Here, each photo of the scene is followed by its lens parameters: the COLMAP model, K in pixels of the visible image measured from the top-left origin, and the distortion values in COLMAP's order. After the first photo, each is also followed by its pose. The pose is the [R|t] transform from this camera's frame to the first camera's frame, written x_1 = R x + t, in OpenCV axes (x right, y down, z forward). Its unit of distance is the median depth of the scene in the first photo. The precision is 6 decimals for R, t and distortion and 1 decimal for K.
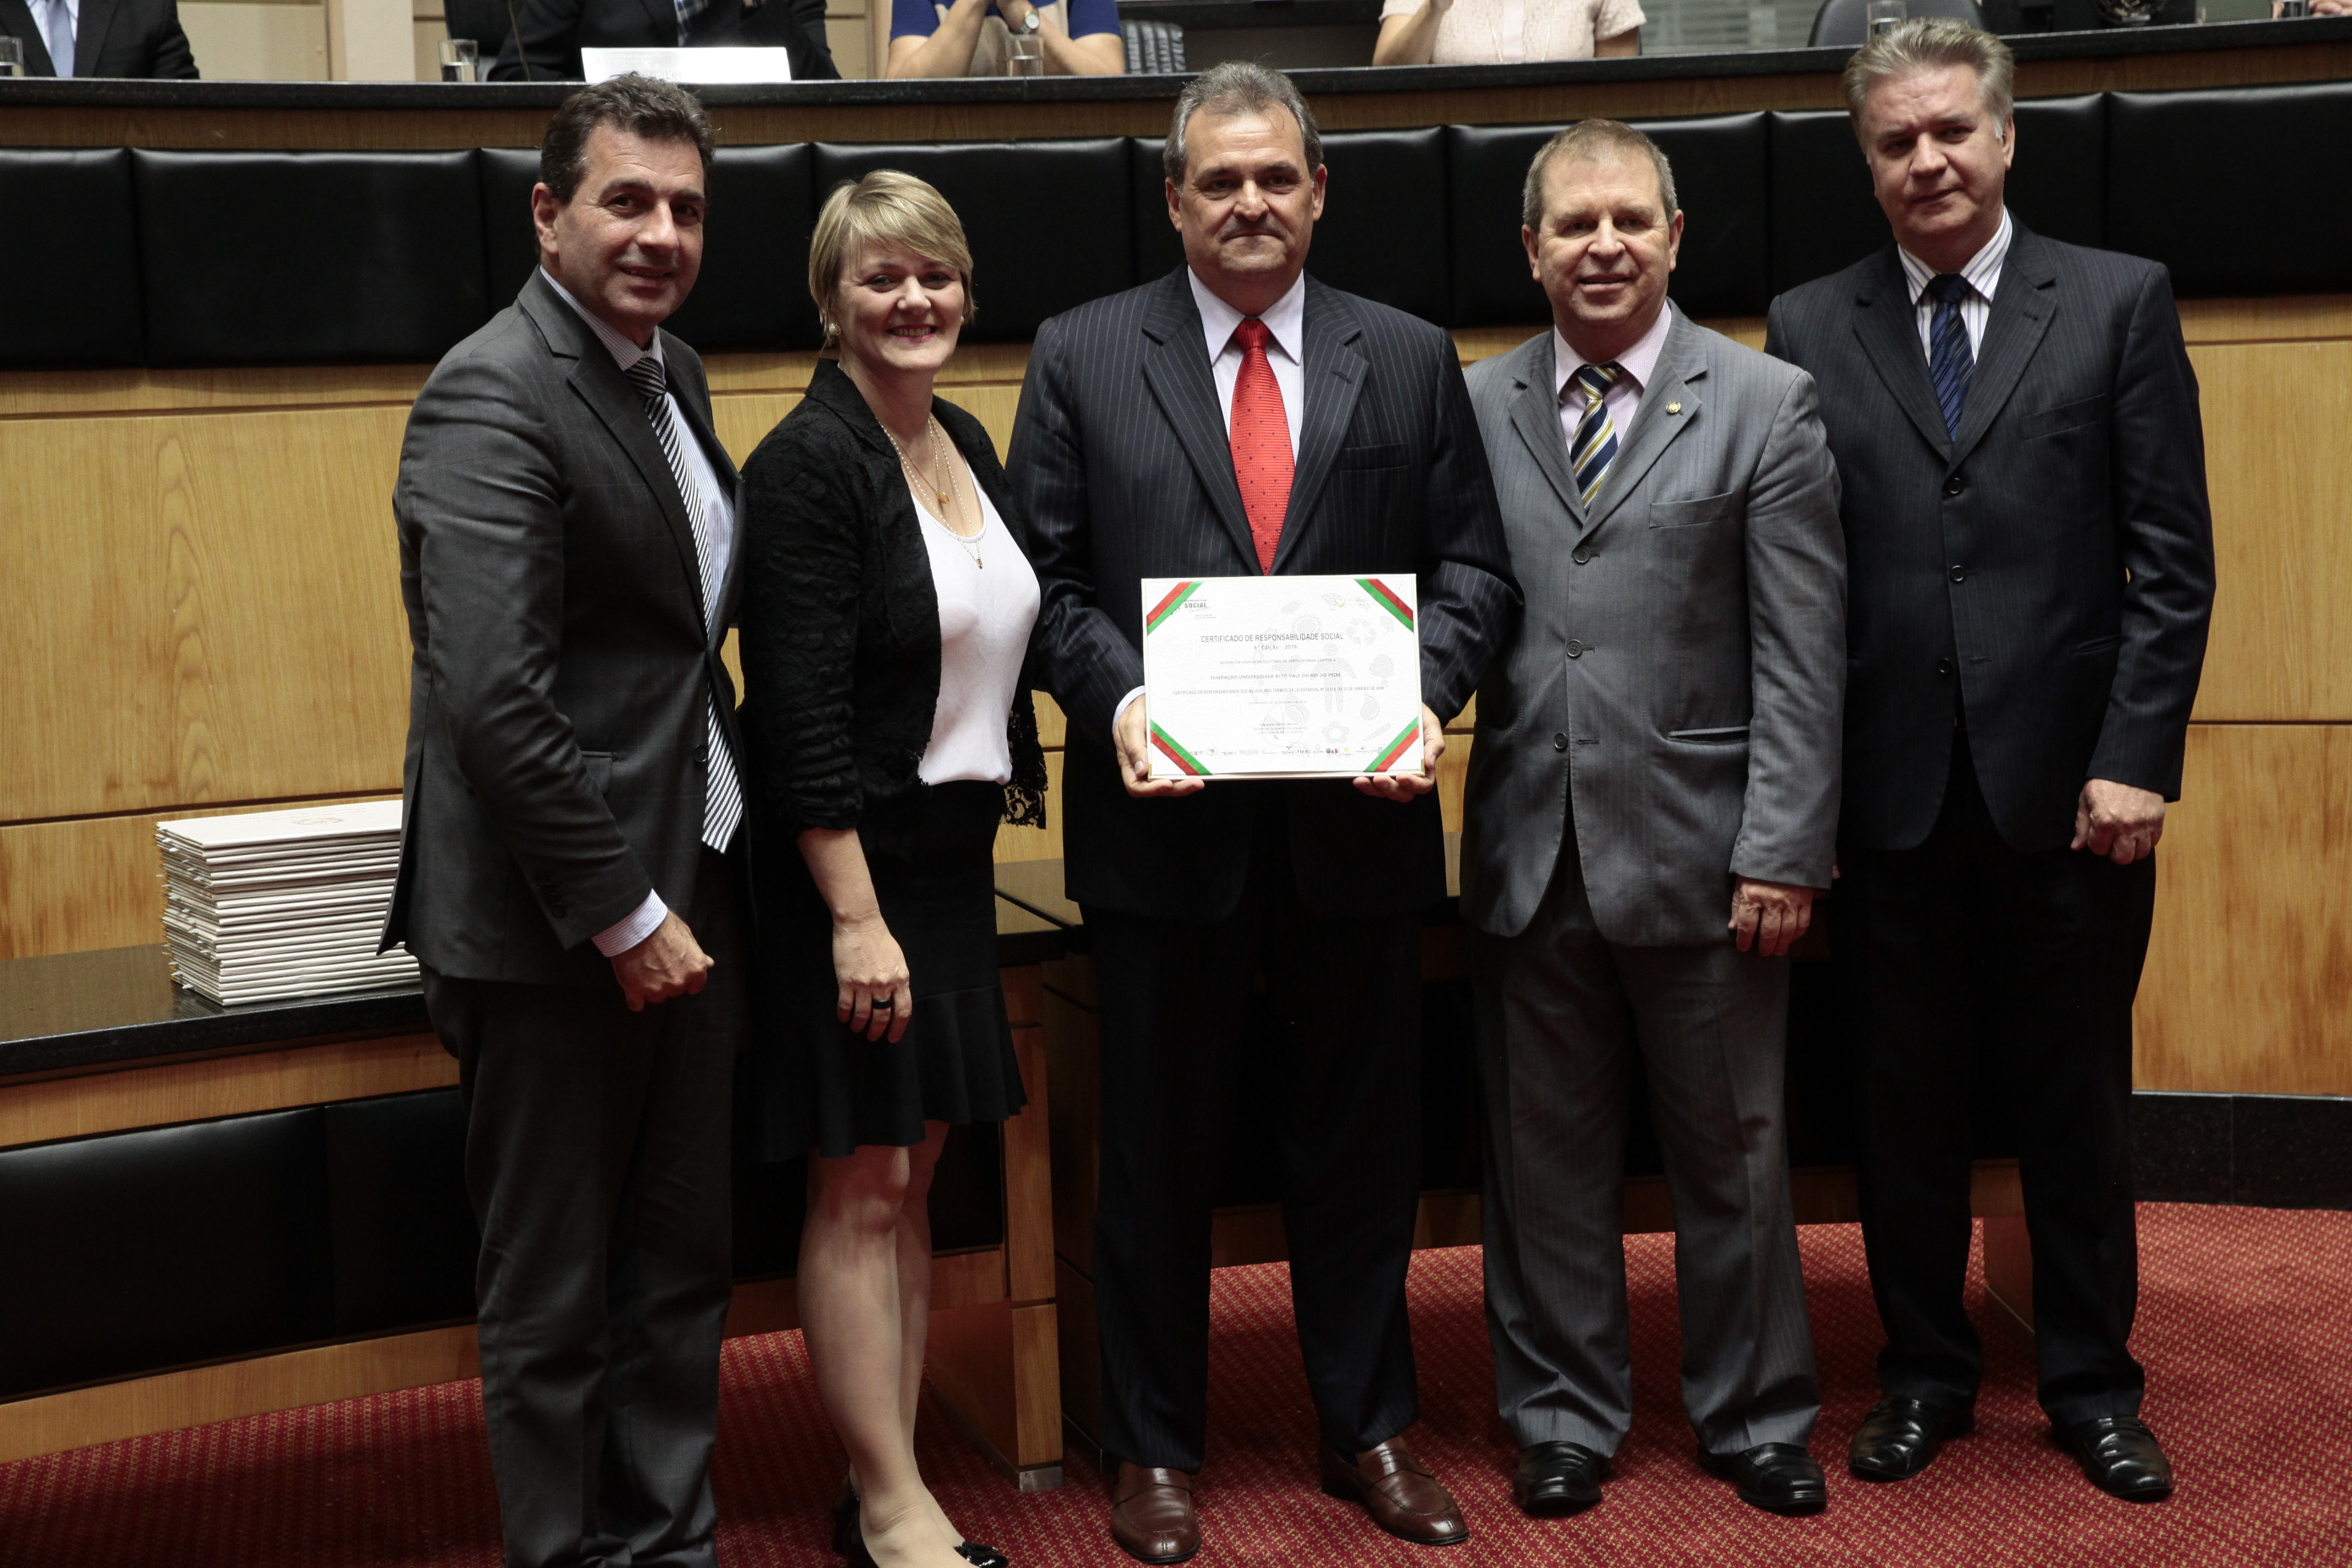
lens RADIAL K [[3811.6, 0, 1203.5], [0, 3811.6, 801.4], [0, 0, 1]] dist [0.176415, 0.000000]
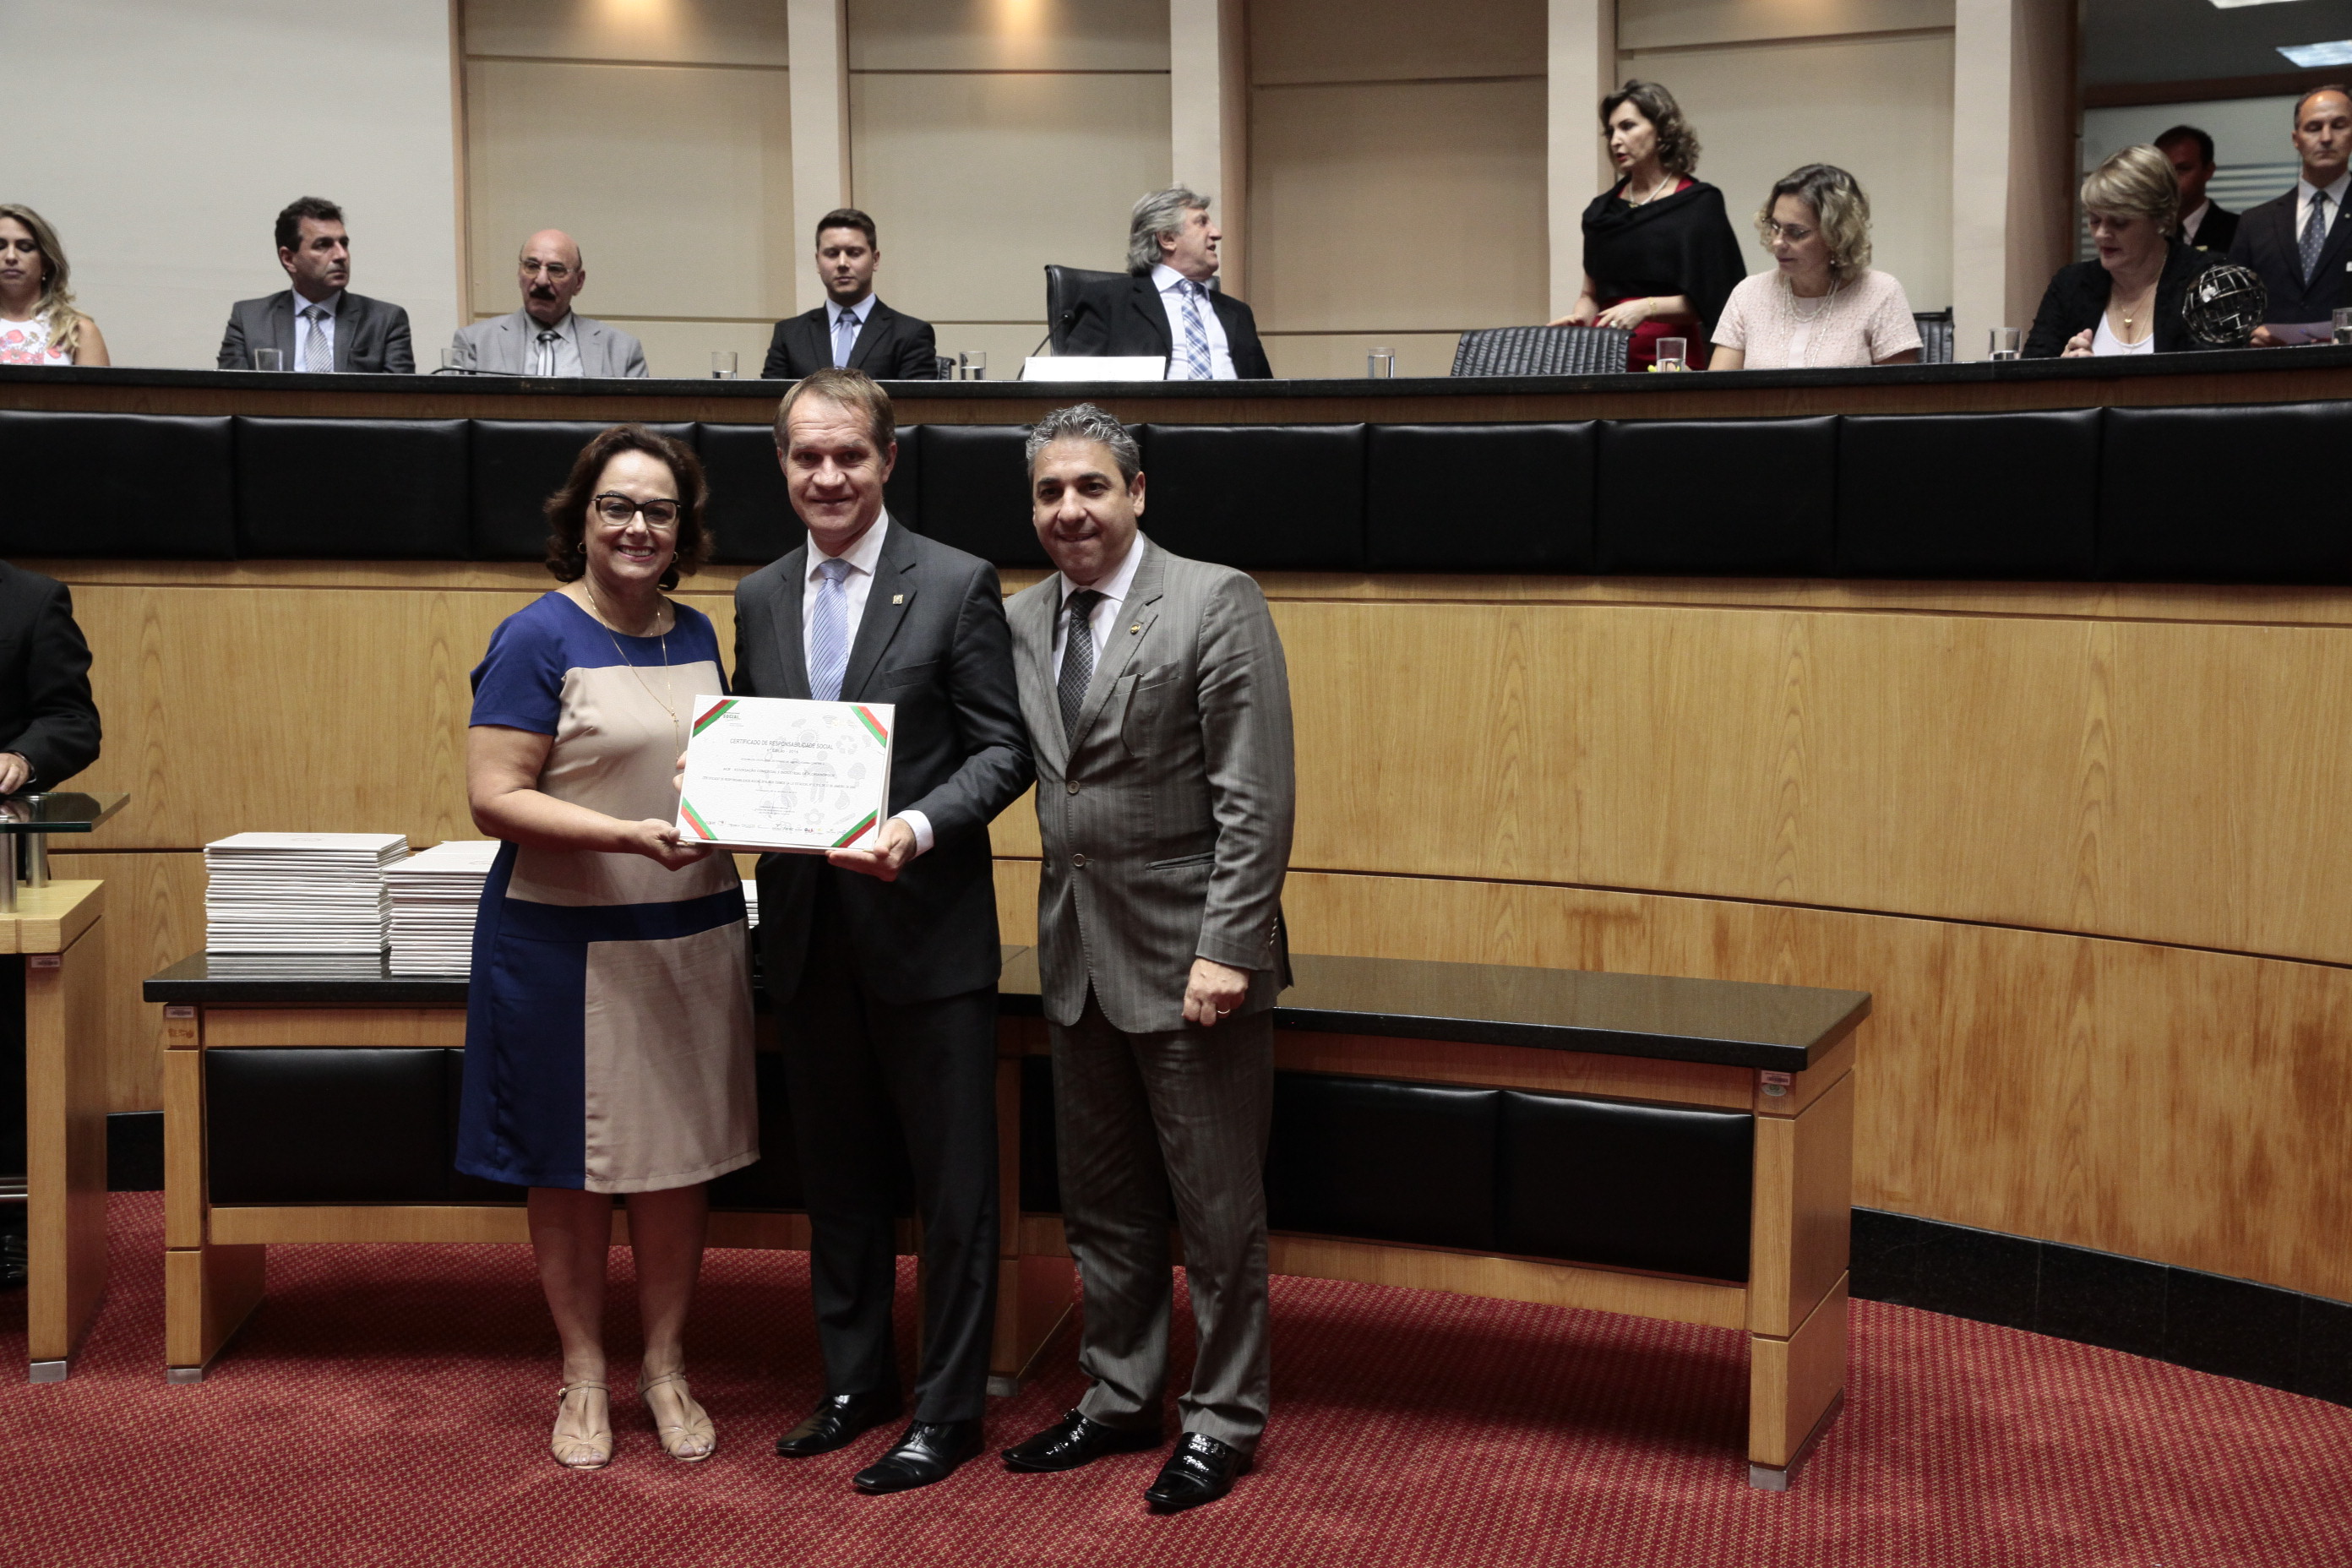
lens RADIAL K [[2667.3, 0, 1173.7], [0, 2667.3, 794.2], [0, 0, 1]] dist [0.051632, 0.000000]
pose [[0.886134, 0.084383, -0.455682, 0.372867], [-0.098854, 0.995070, -0.007968, -0.030326], [0.452763, 0.052107, 0.890107, 0.143813]]
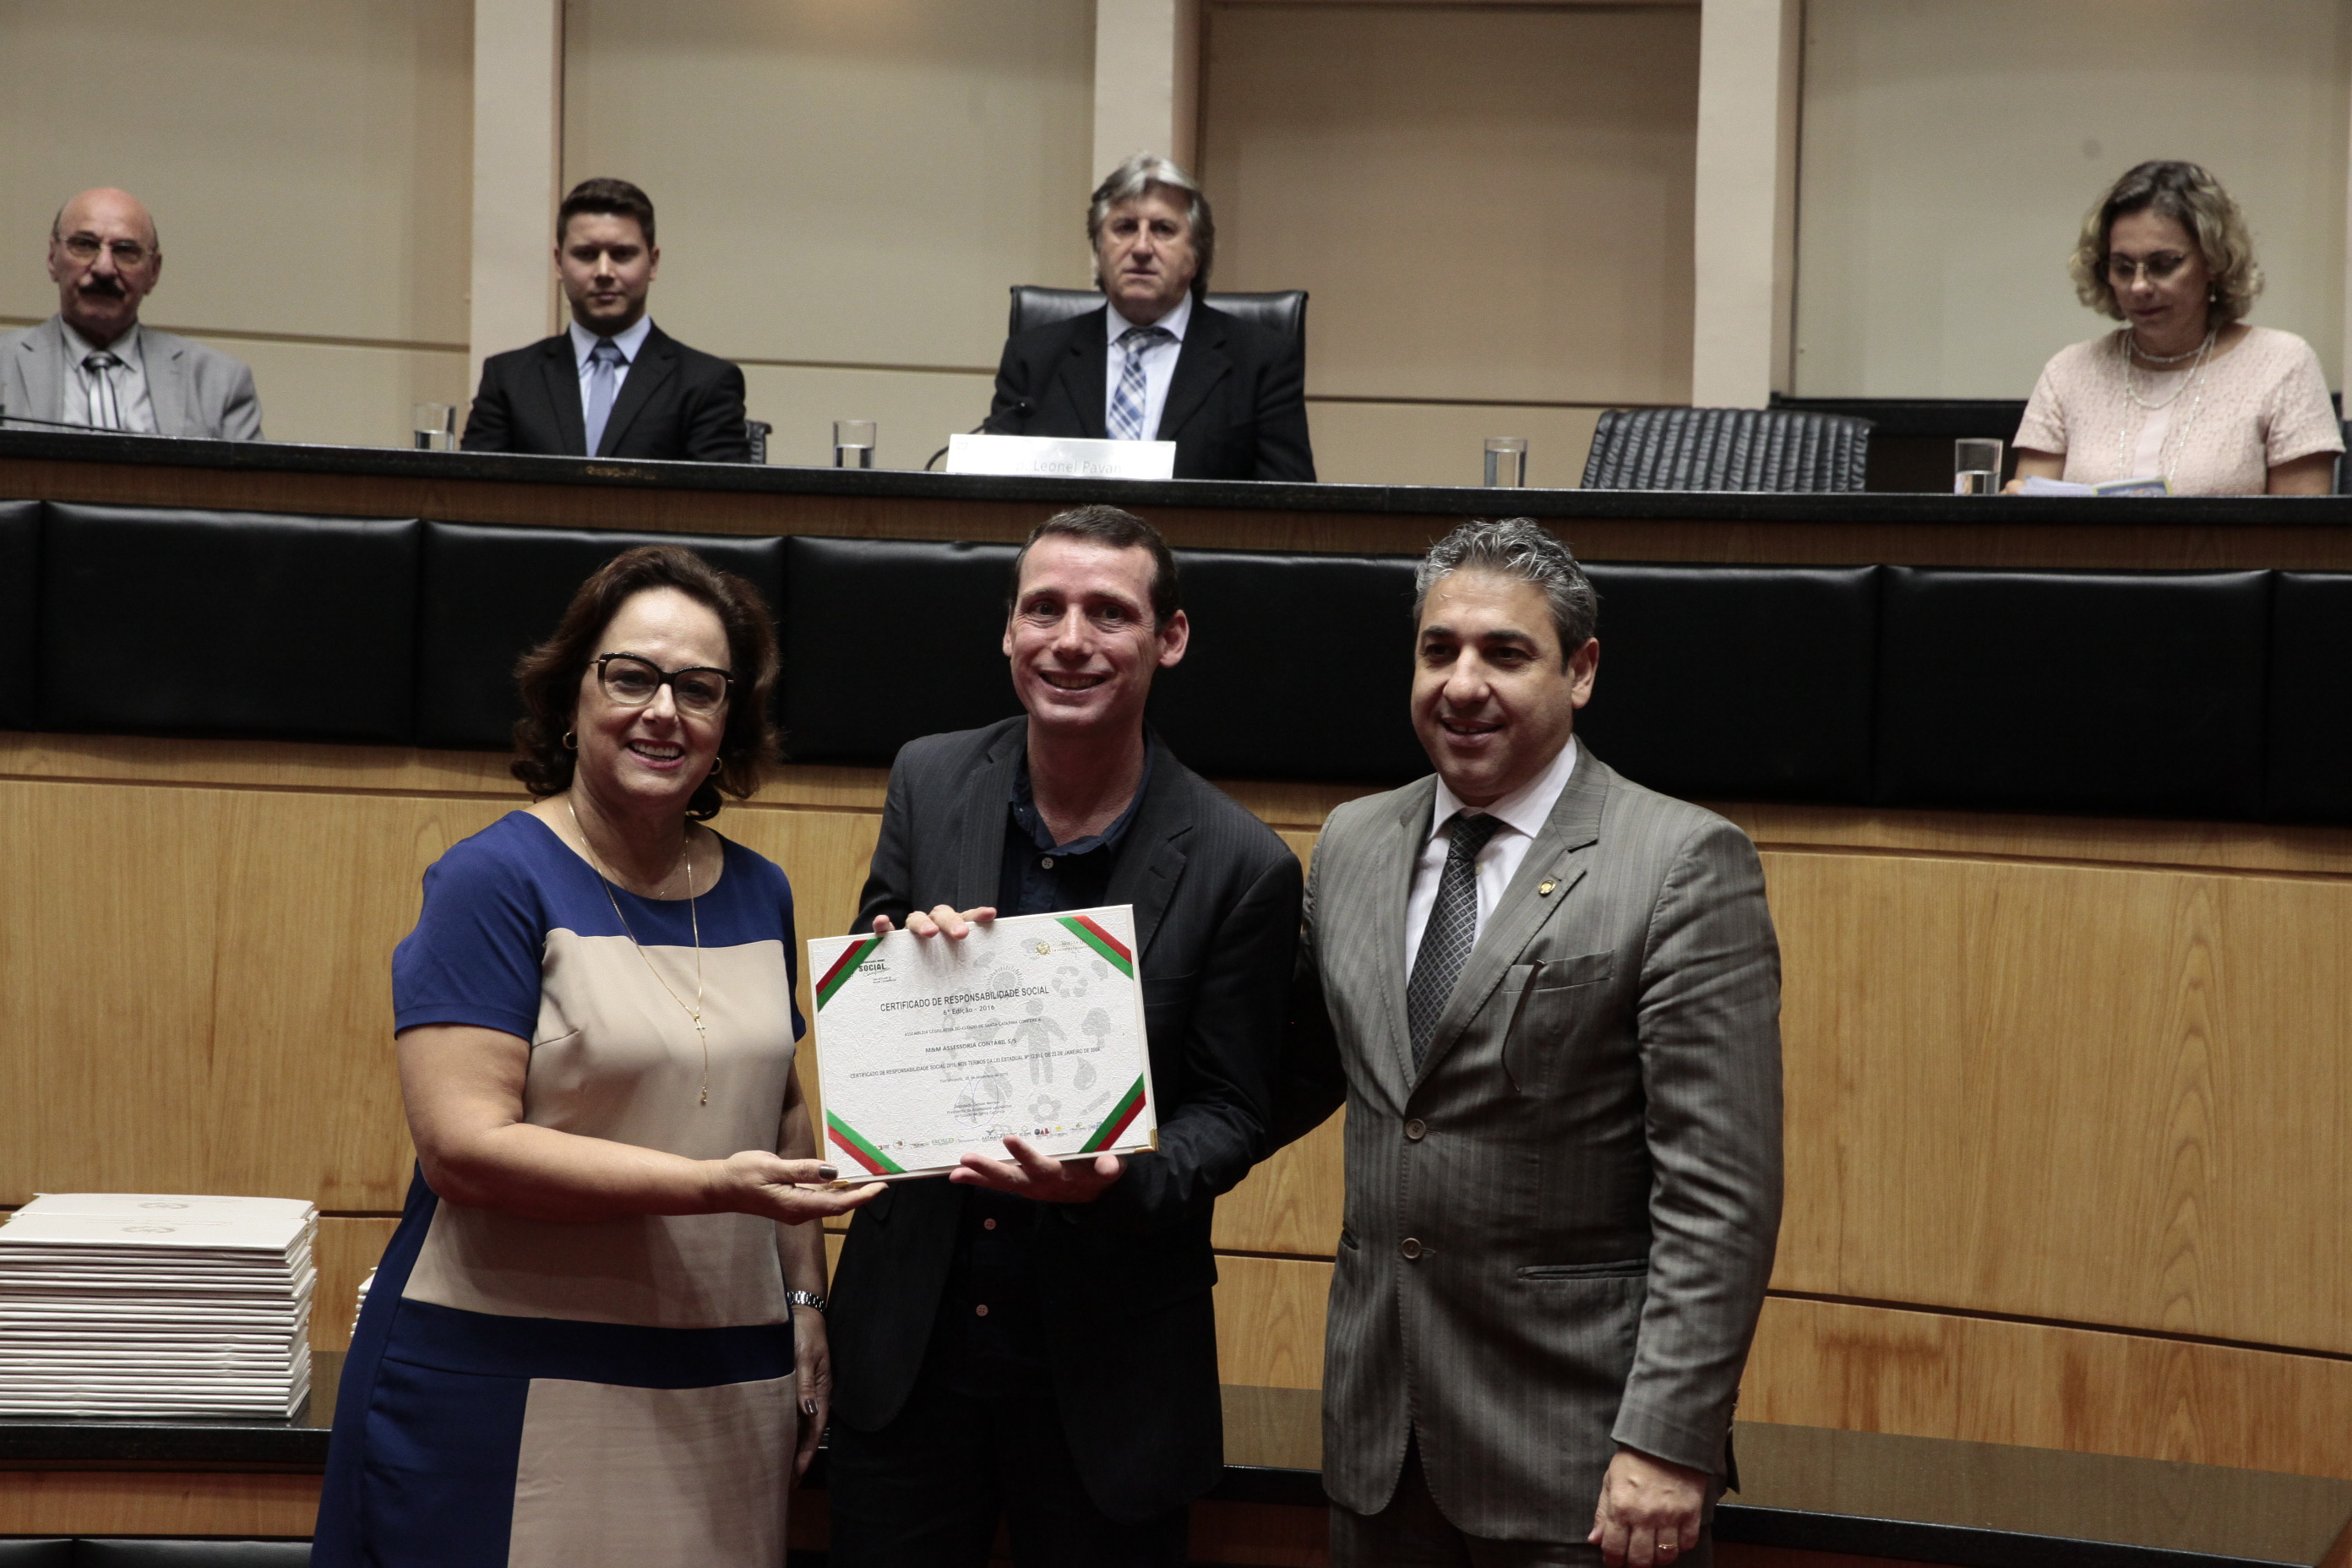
lens RADIAL K [[4519.7, 0, 1169.4], [0, 4519.7, 789.1], [0, 0, 1]] dist [0.246262, 0.000000]
pose [[0.918329, 0.074260, -0.388790, 0.320057], [-0.119606, 0.988388, -0.093725, -0.018856], [0.377315, 0.132571, 0.916547, 0.050581]]
